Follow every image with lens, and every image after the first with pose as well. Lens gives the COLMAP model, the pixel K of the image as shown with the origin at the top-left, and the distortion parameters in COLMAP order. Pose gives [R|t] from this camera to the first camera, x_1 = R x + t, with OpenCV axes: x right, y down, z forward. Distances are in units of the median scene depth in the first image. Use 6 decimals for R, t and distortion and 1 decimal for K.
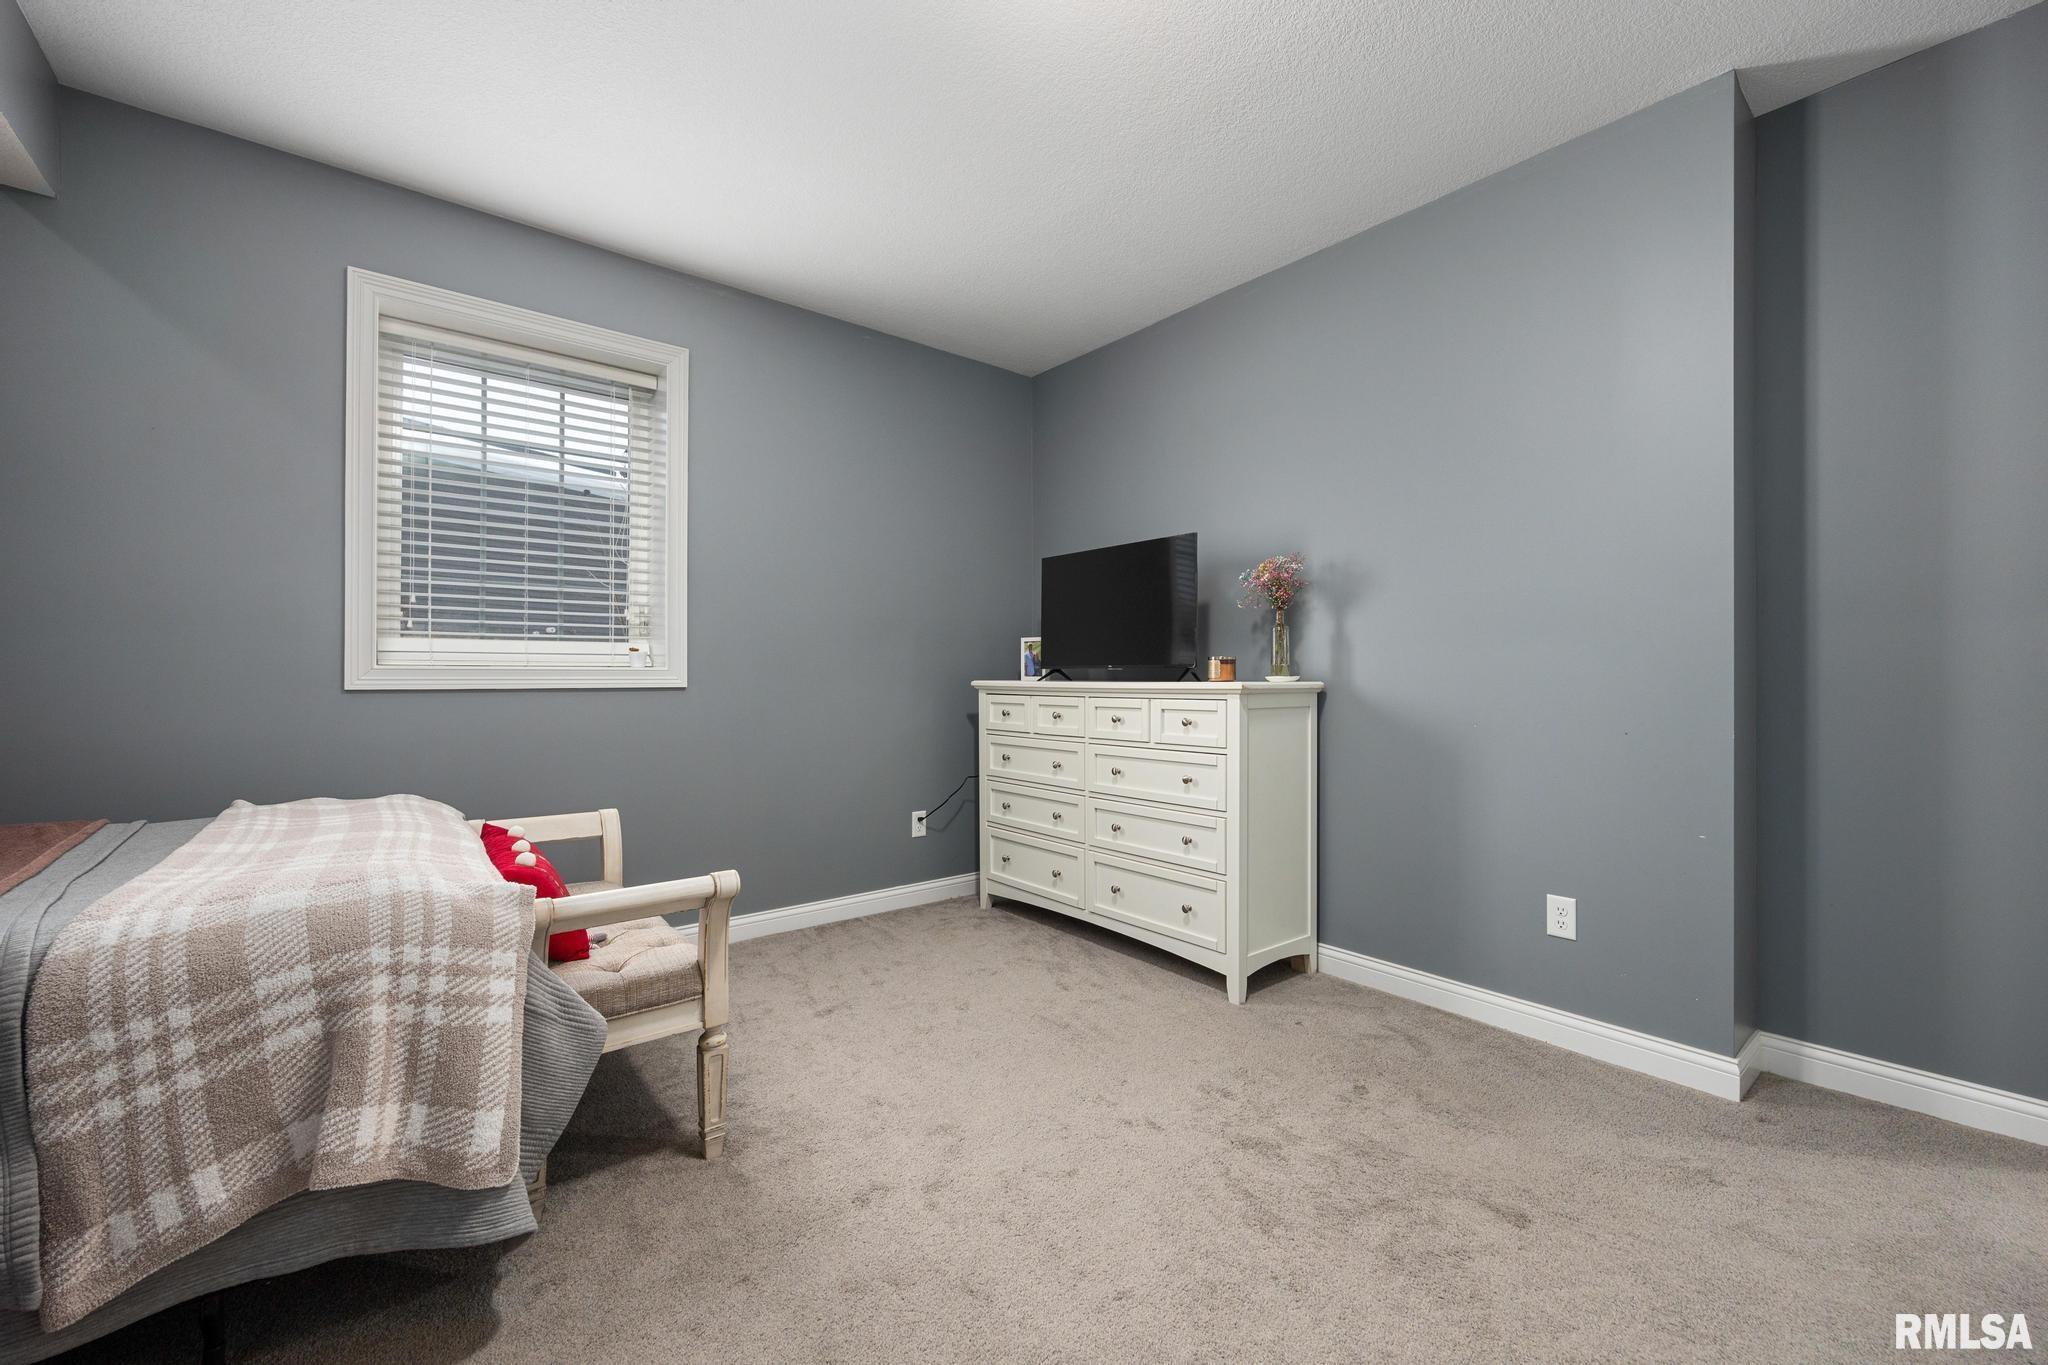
lens RADIAL K [[827.9, 0, 1068.1], [0, 827.9, 670.4], [0, 0, 1]] dist [0.000588, 0.000092]
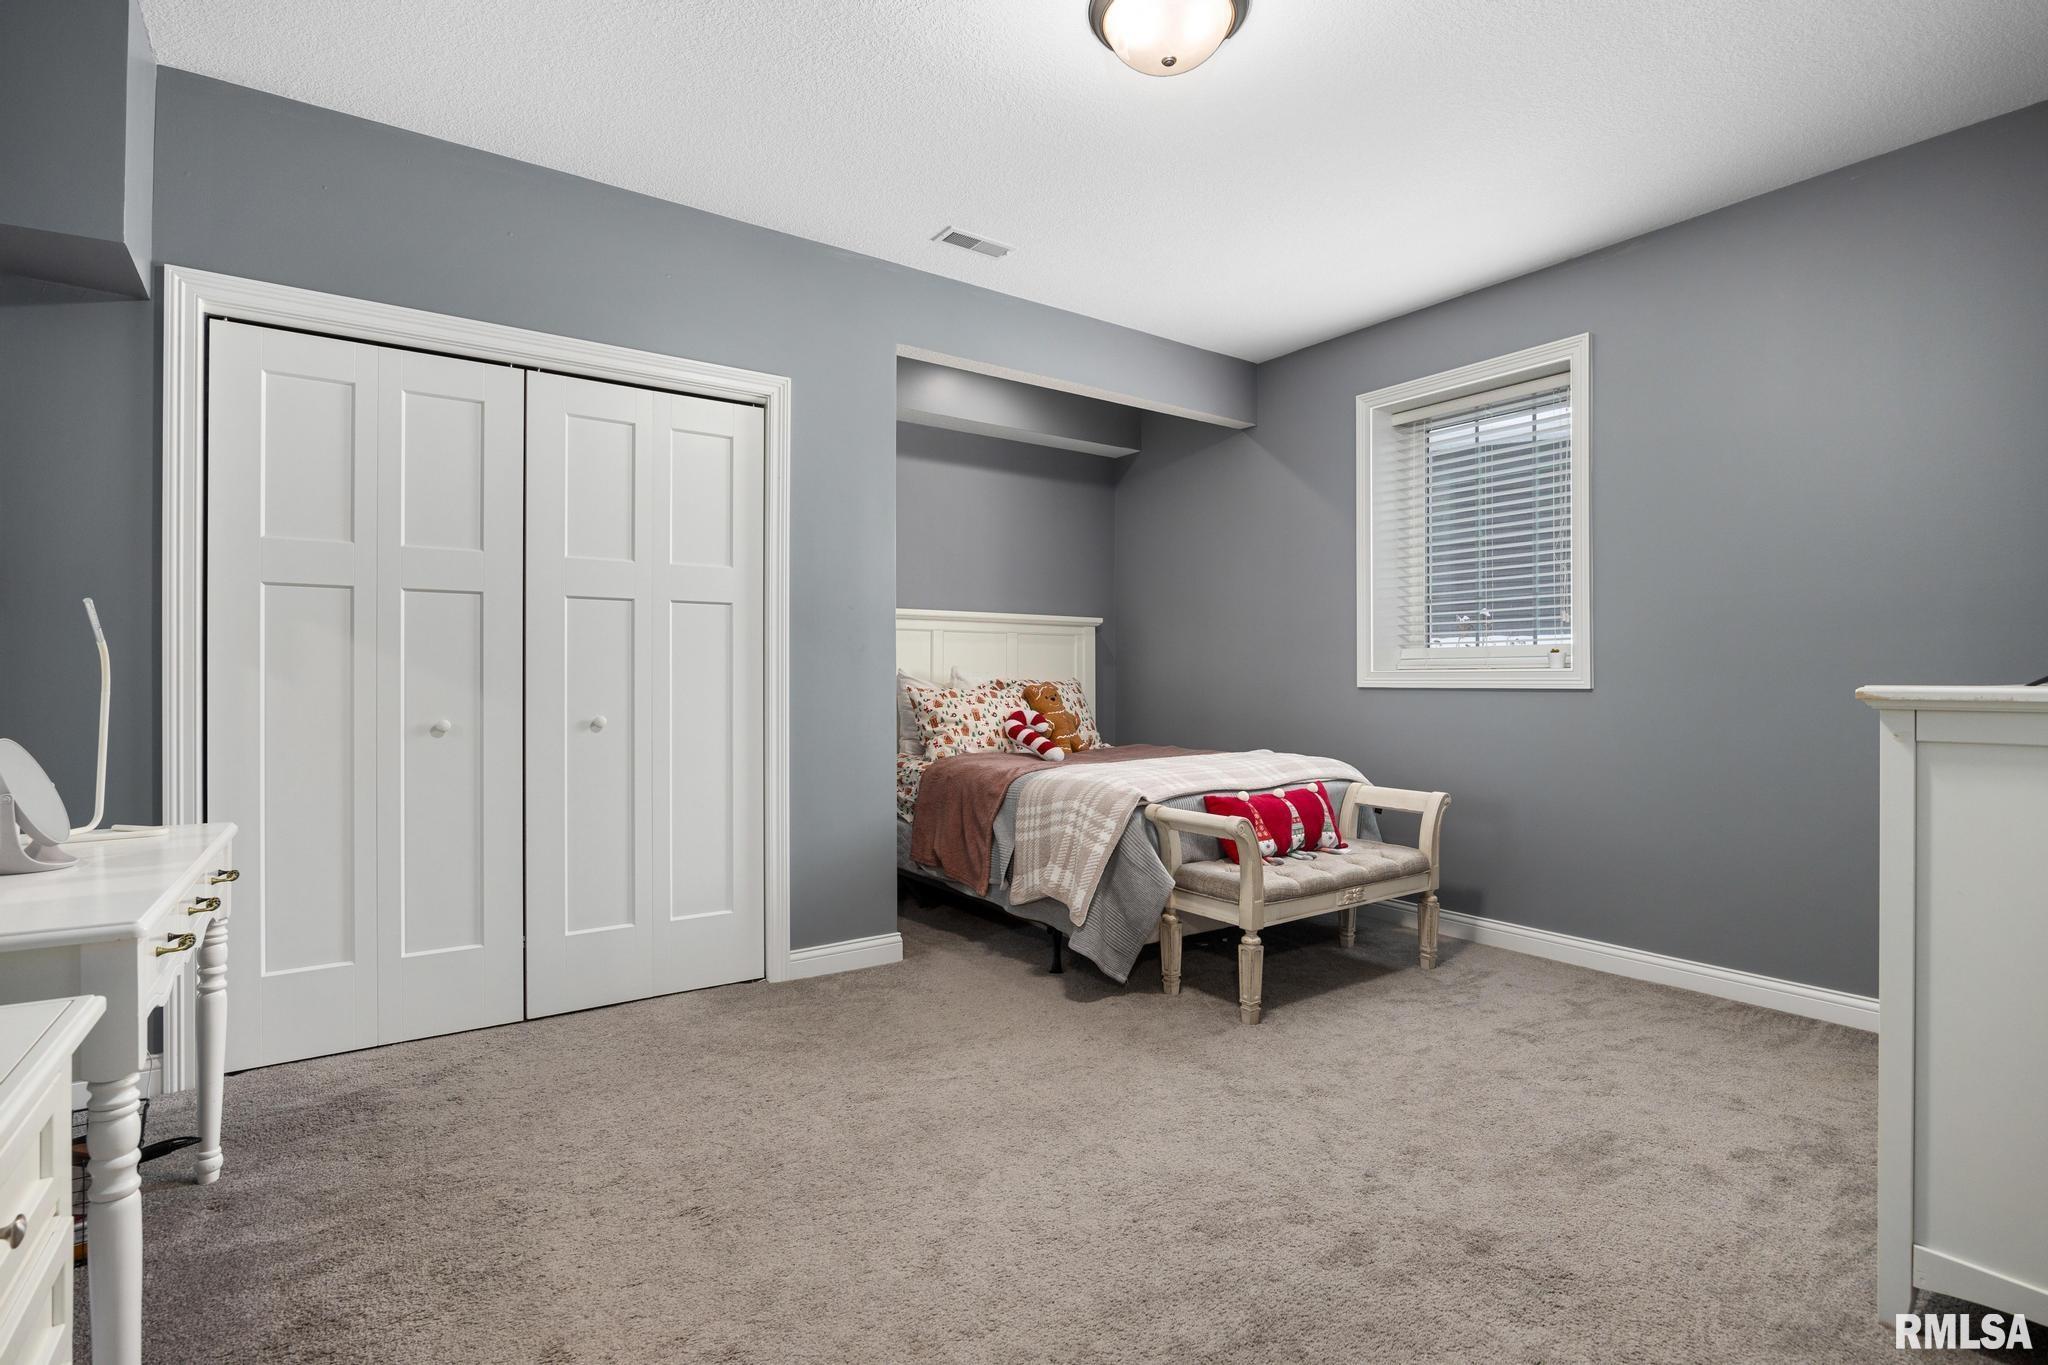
lens RADIAL K [[997.5, 0, 1024.0], [0, 997.5, 682.5], [0, 0, 1]] dist [0.000437, -0.000076]
pose [[-0.096485, -0.002754, -0.995331, 0.949635], [0.004020, 0.999987, -0.003157, 0.018332], [0.995326, -0.004306, -0.096473, 0.600462]]
